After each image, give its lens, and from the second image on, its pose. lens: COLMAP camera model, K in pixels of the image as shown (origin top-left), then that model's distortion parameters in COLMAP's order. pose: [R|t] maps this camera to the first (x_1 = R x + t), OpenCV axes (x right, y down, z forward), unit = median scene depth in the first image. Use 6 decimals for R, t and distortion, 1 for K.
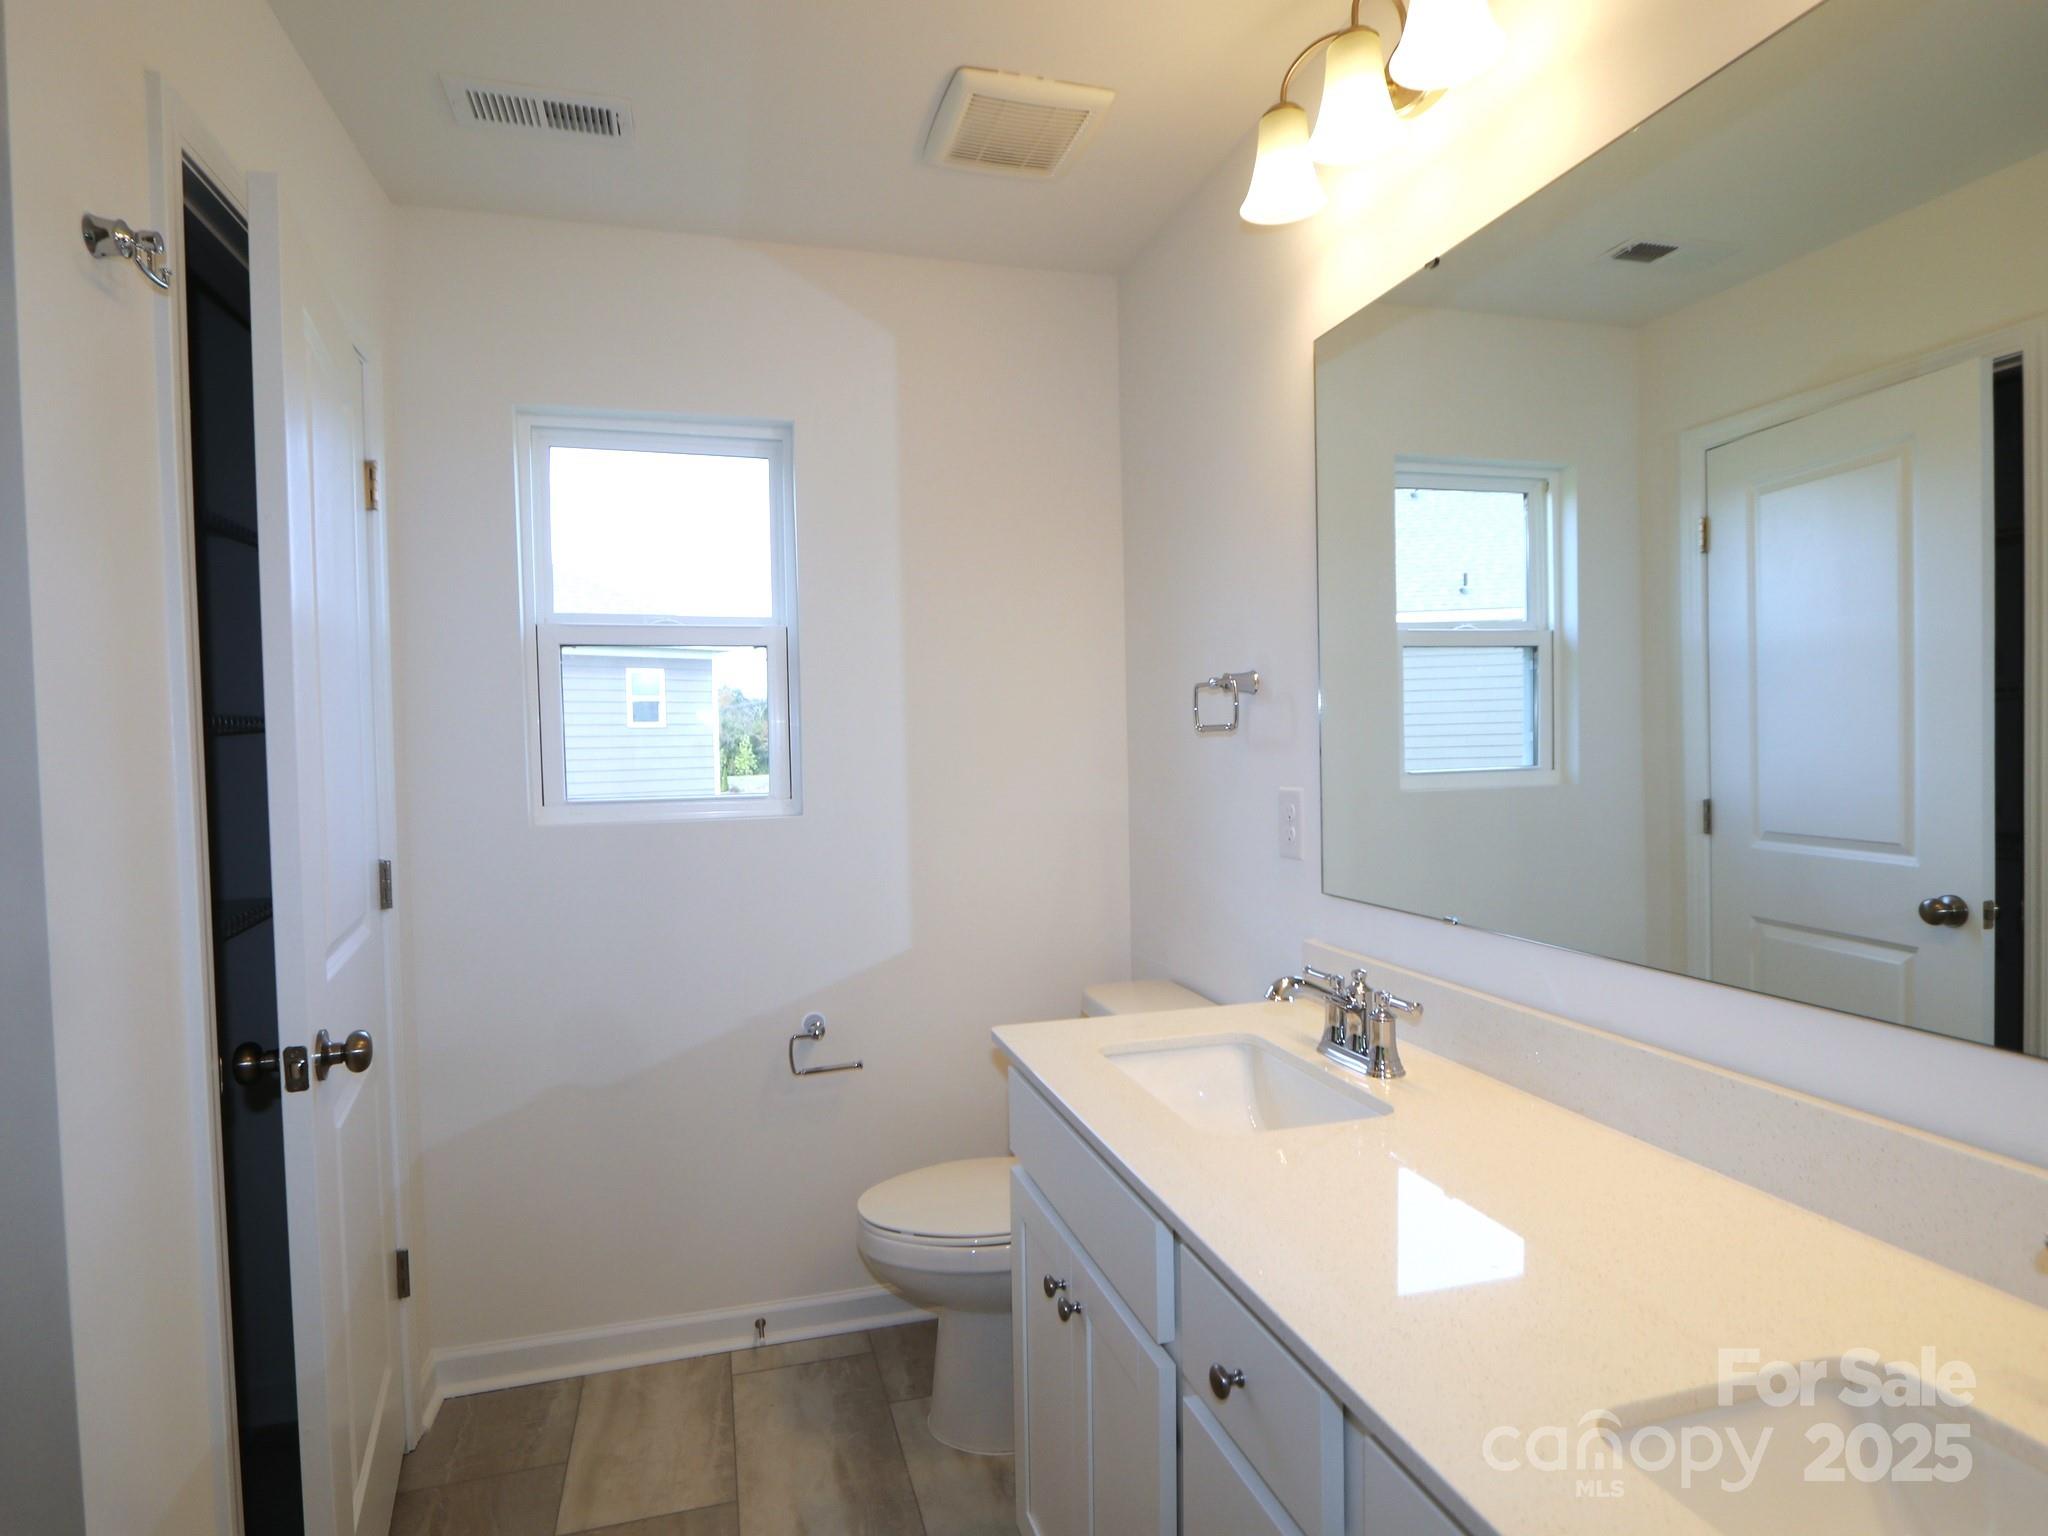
lens RADIAL K [[1068.1, 0, 1021.8], [0, 1068.1, 779.9], [0, 0, 1]] dist [-0.003479, -0.000065]
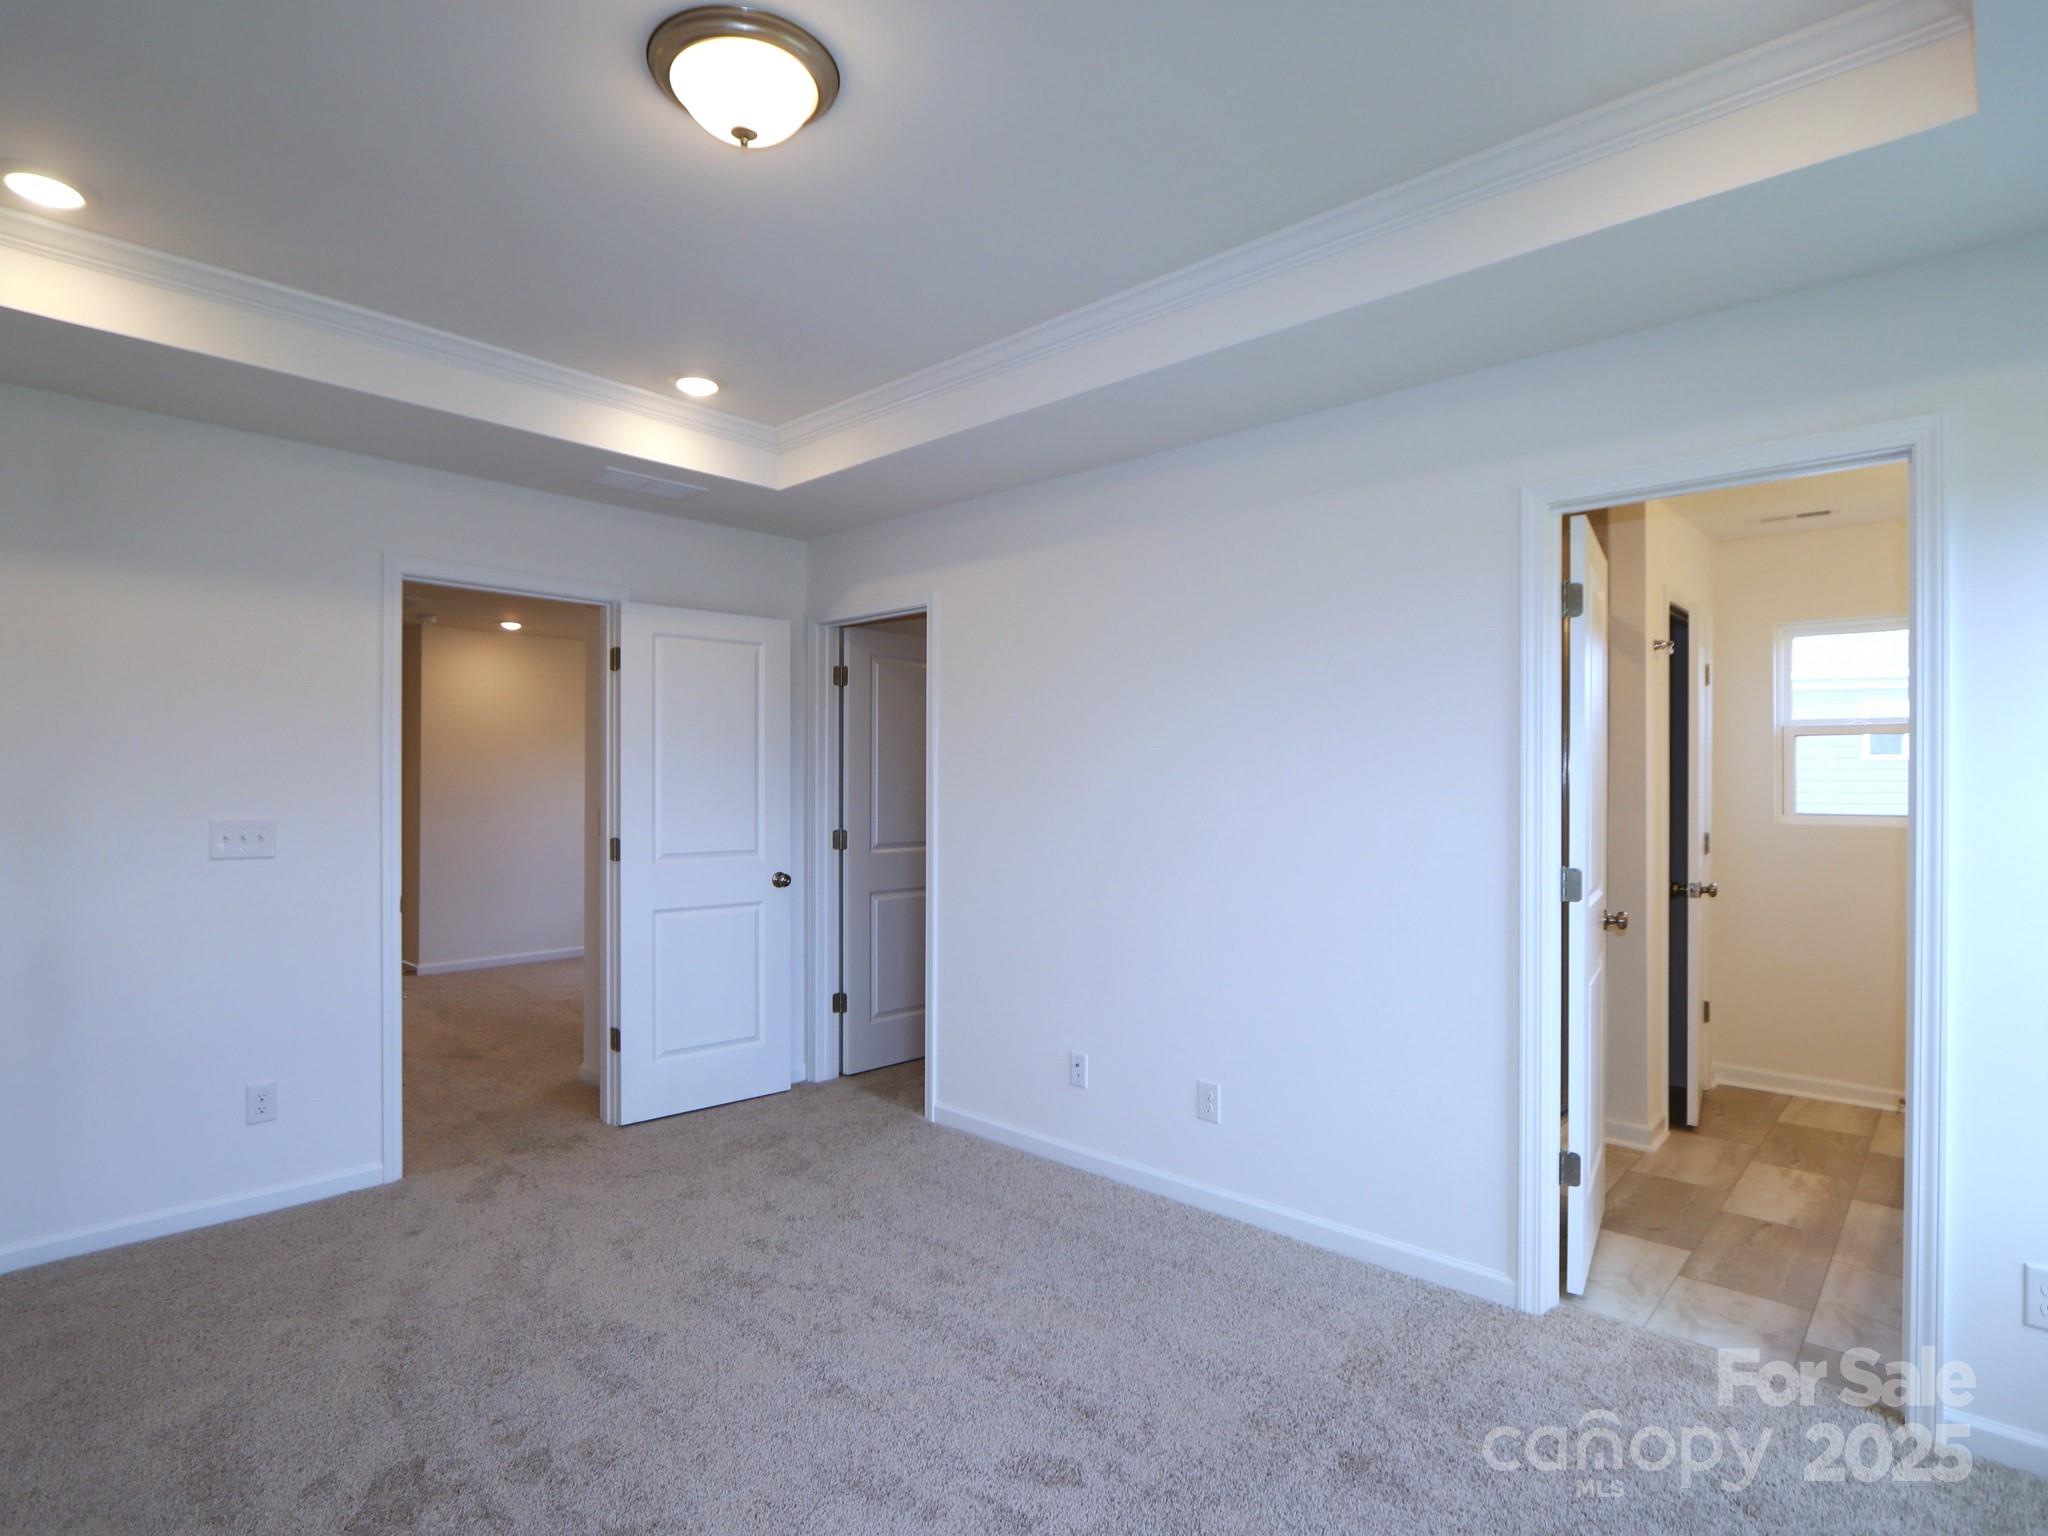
lens RADIAL K [[1068.1, 0, 1021.8], [0, 1068.1, 779.9], [0, 0, 1]] dist [-0.003479, -0.000065]
pose [[0.517937, 0.022291, -0.855128, 0.647355], [-0.045312, 0.998972, -0.001404, 0.030511], [0.854218, 0.039474, 0.518414, -1.558530]]
